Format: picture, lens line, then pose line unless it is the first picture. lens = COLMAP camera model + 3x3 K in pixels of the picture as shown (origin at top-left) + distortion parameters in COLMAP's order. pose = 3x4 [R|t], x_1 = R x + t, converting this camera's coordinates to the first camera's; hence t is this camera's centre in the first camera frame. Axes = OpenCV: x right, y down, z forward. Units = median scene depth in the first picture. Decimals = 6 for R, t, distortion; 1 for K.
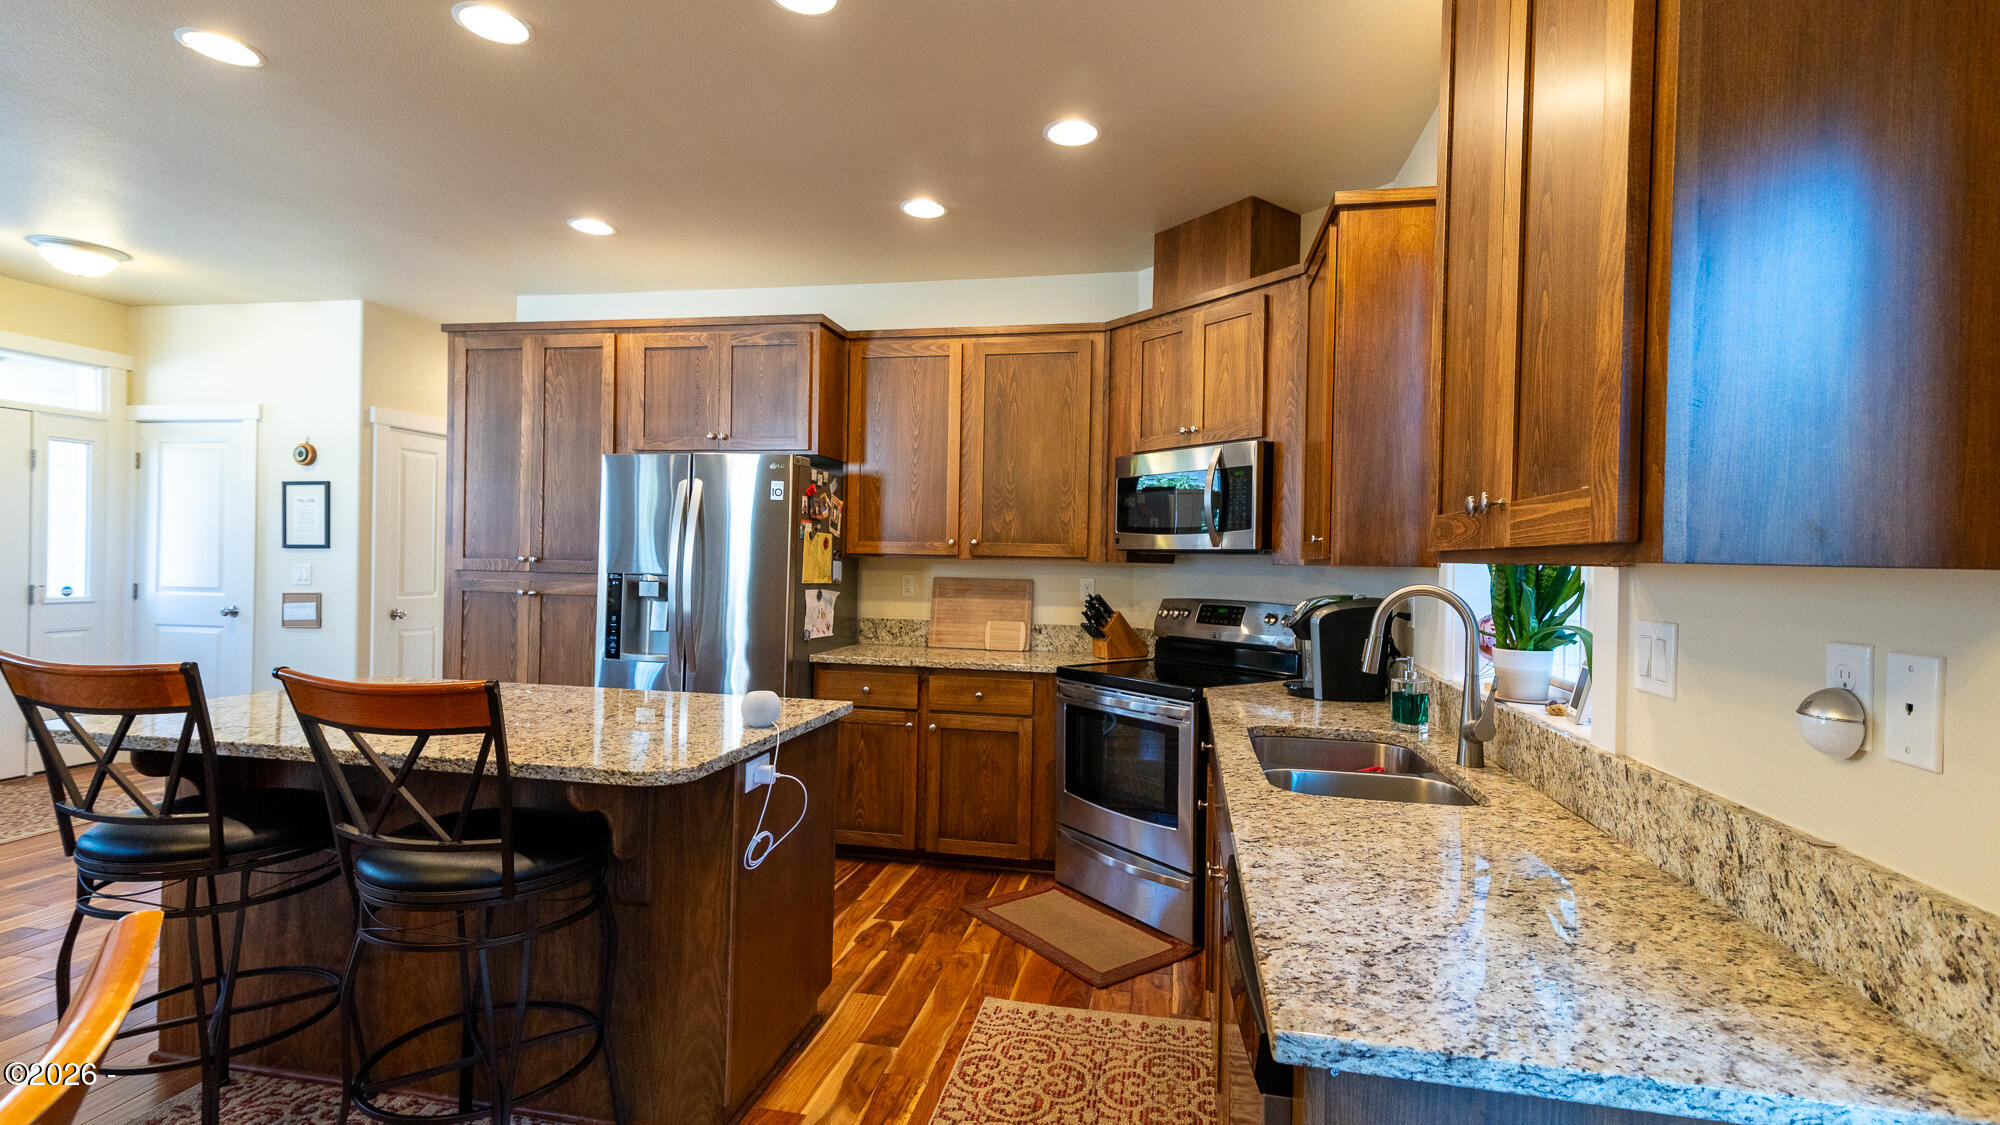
lens RADIAL K [[884.6, 0, 1000.0], [0, 884.6, 562.5], [0, 0, 1]] dist [0.000617, -0.000224]
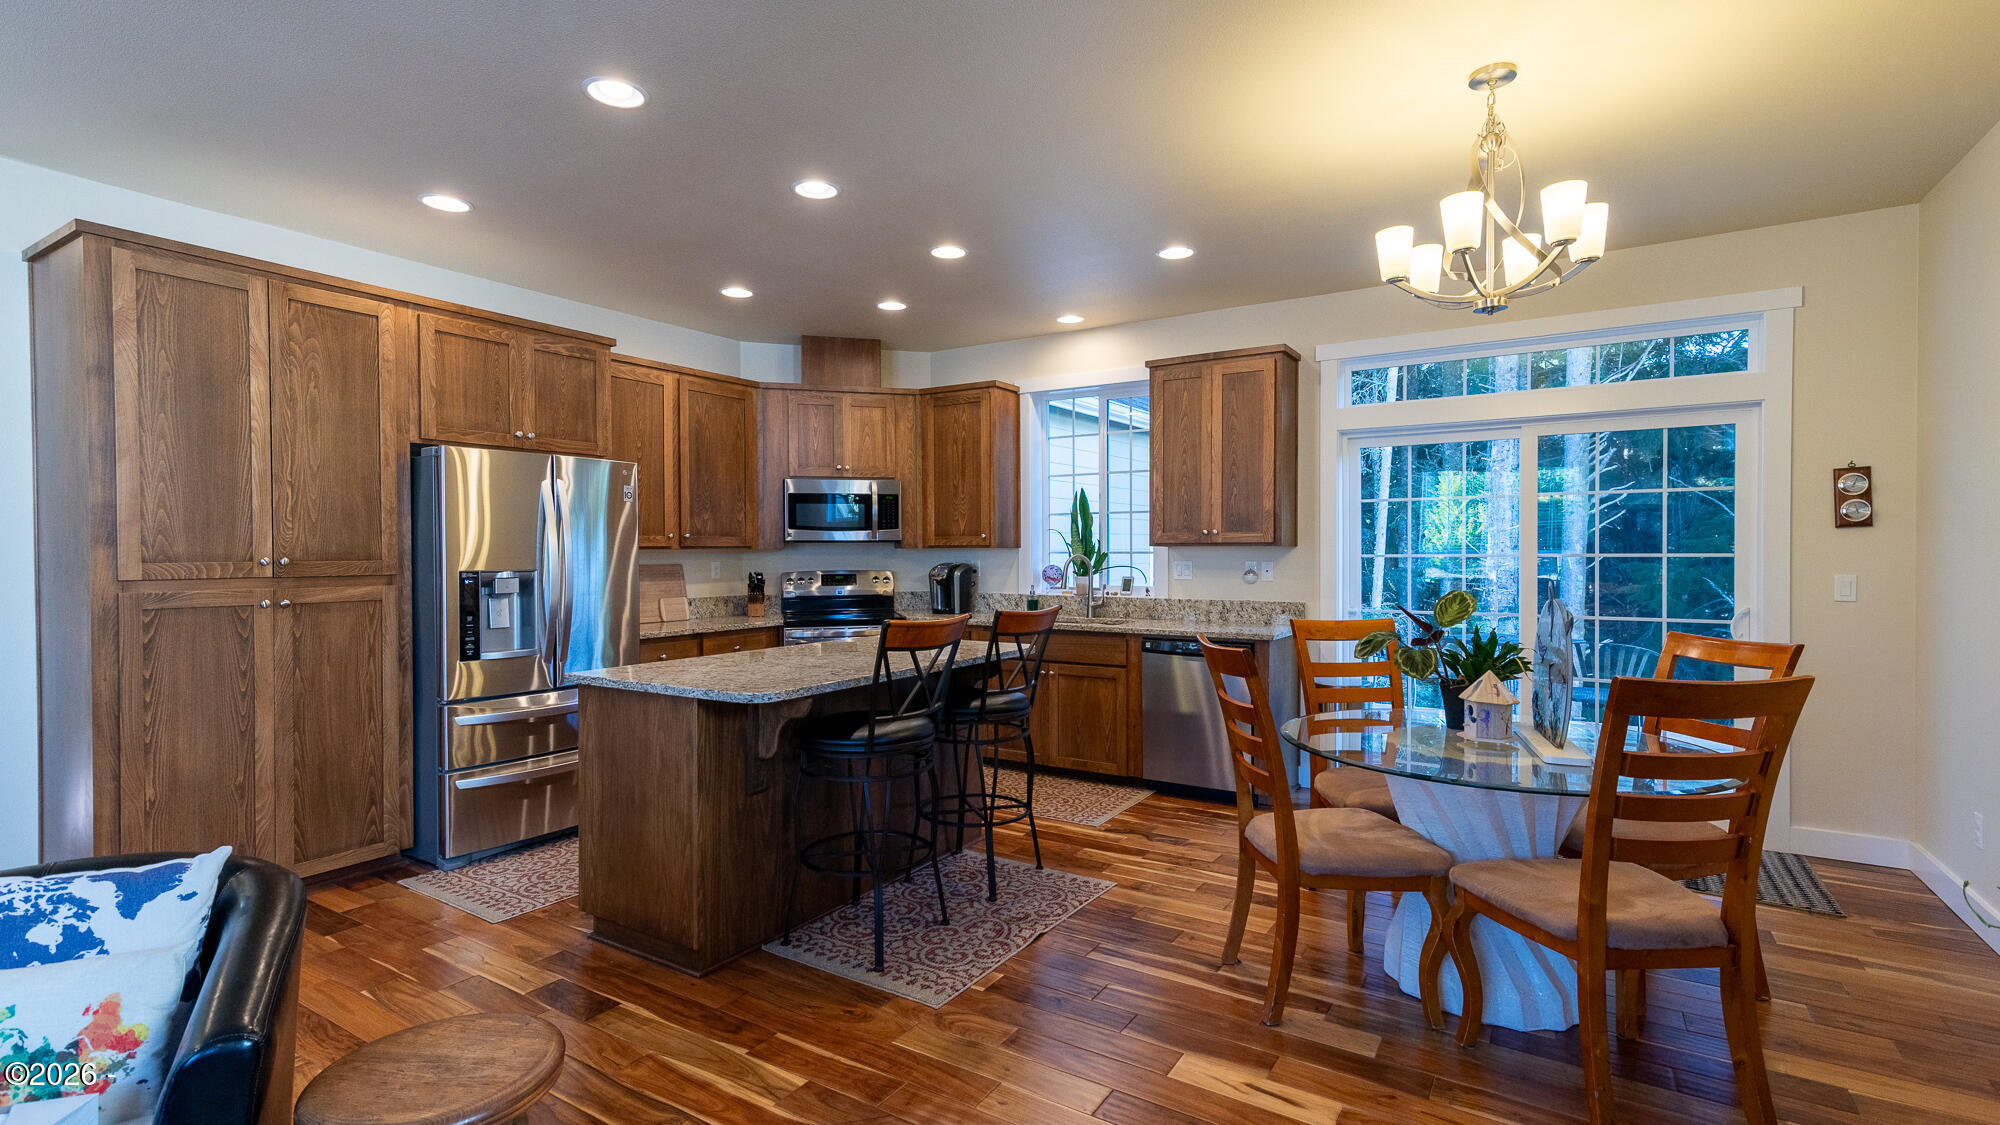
lens RADIAL K [[884.6, 0, 1000.0], [0, 884.6, 562.5], [0, 0, 1]] dist [0.000617, -0.000224]
pose [[0.377637, -0.035263, 0.925282, -1.032953], [0.012544, 0.999378, 0.032967, -0.021016], [-0.925869, -0.000843, 0.377844, 0.094885]]
